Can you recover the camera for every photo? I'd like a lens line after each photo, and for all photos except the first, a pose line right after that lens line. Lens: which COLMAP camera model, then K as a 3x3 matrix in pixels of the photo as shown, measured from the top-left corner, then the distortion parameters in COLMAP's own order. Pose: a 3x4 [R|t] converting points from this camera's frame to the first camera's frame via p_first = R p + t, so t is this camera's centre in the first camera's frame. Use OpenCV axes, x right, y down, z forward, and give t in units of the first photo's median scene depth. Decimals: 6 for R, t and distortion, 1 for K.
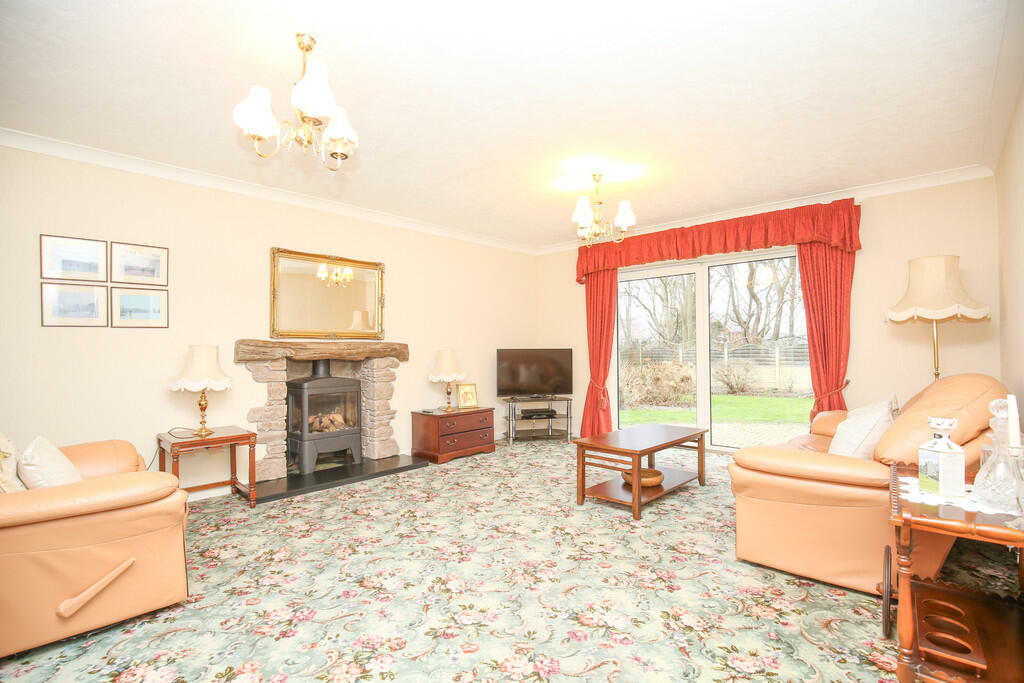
lens RADIAL K [[467.6, 0, 512.4], [0, 467.6, 342.5], [0, 0, 1]] dist [-0.029622, 0.002581]
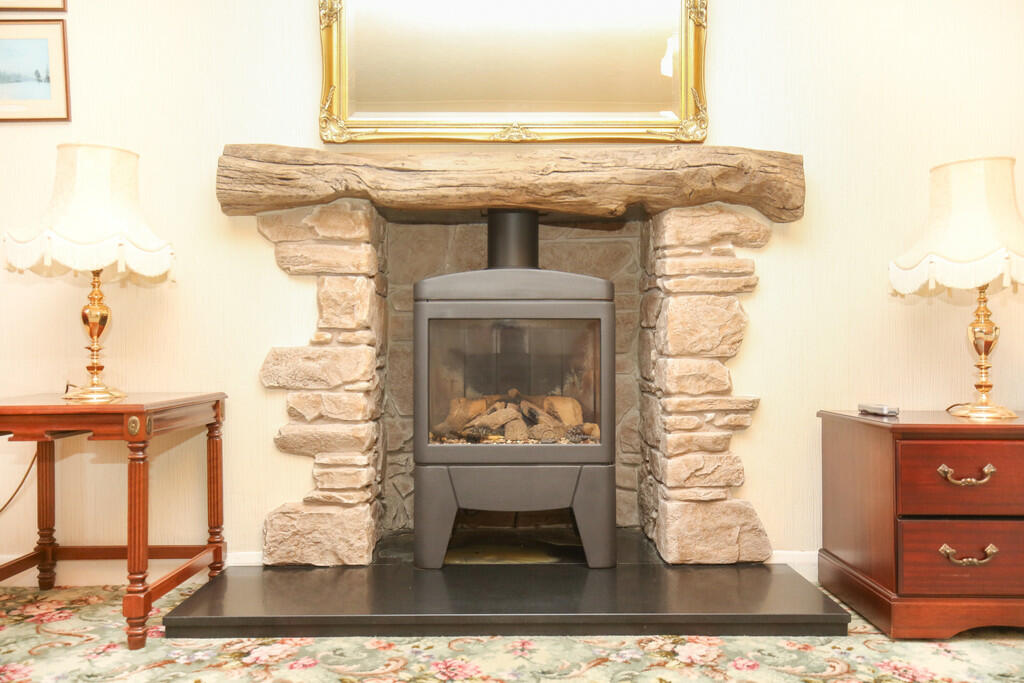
lens RADIAL K [[848.2, 0, 511.9], [0, 848.2, 344.2], [0, 0, 1]] dist [0.035979, -0.000274]
pose [[0.681059, 0.004526, -0.732214, 0.019446], [0.006601, 0.999902, 0.012319, 0.108742], [0.732199, -0.013223, 0.680963, 0.574717]]
